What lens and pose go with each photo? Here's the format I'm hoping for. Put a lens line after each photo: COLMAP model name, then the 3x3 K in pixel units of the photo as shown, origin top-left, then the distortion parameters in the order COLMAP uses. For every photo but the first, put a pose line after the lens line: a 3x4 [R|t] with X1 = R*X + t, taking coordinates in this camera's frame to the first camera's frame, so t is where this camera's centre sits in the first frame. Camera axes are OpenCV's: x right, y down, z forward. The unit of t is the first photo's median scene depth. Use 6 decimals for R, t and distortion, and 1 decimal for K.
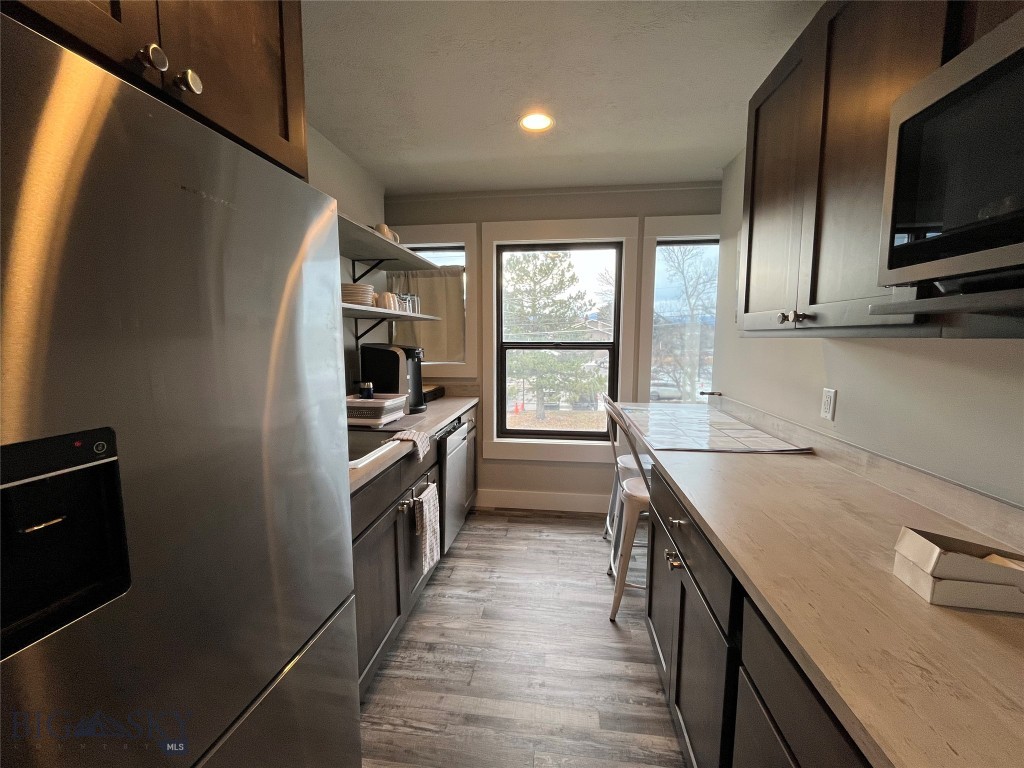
lens RADIAL K [[415.4, 0, 512.0], [0, 415.4, 384.0], [0, 0, 1]] dist [-0.001848, -0.000999]
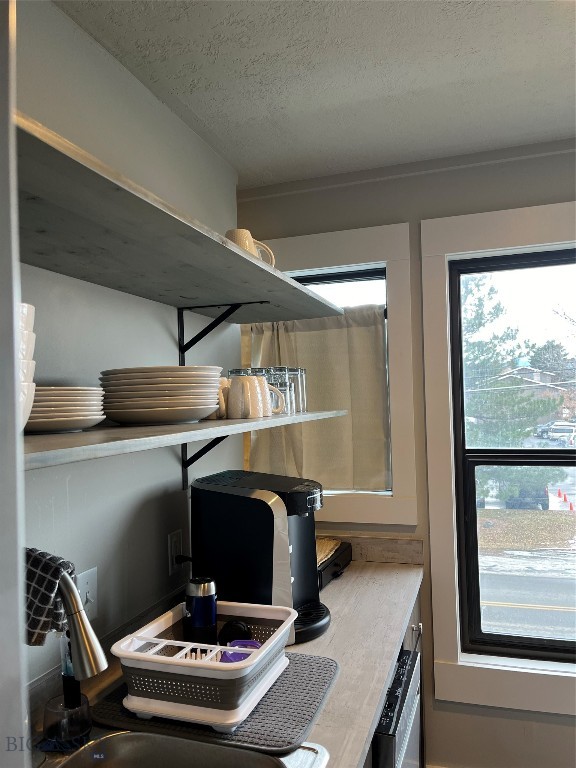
lens RADIAL K [[582.1, 0, 288.0], [0, 582.1, 384.0], [0, 0, 1]] dist [0.066103, -0.086438]
pose [[0.981534, -0.030263, -0.188880, -0.135283], [0.004765, 0.990968, -0.134014, -0.122177], [0.191230, 0.130639, 0.972813, 0.380559]]
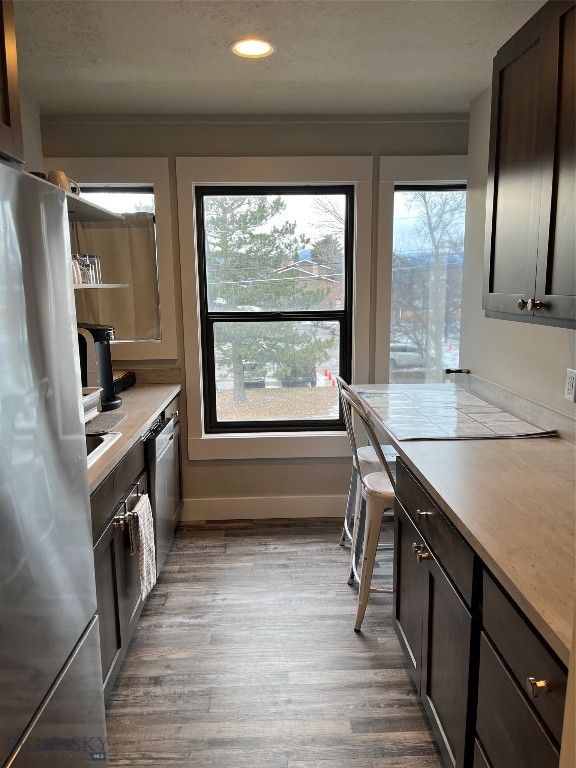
lens RADIAL K [[582.1, 0, 288.0], [0, 582.1, 384.0], [0, 0, 1]] dist [0.066103, -0.086438]
pose [[0.986964, -0.038038, 0.156382, -0.070794], [0.029242, 0.997878, 0.058170, -0.035774], [-0.158263, -0.052839, 0.985982, -0.167957]]
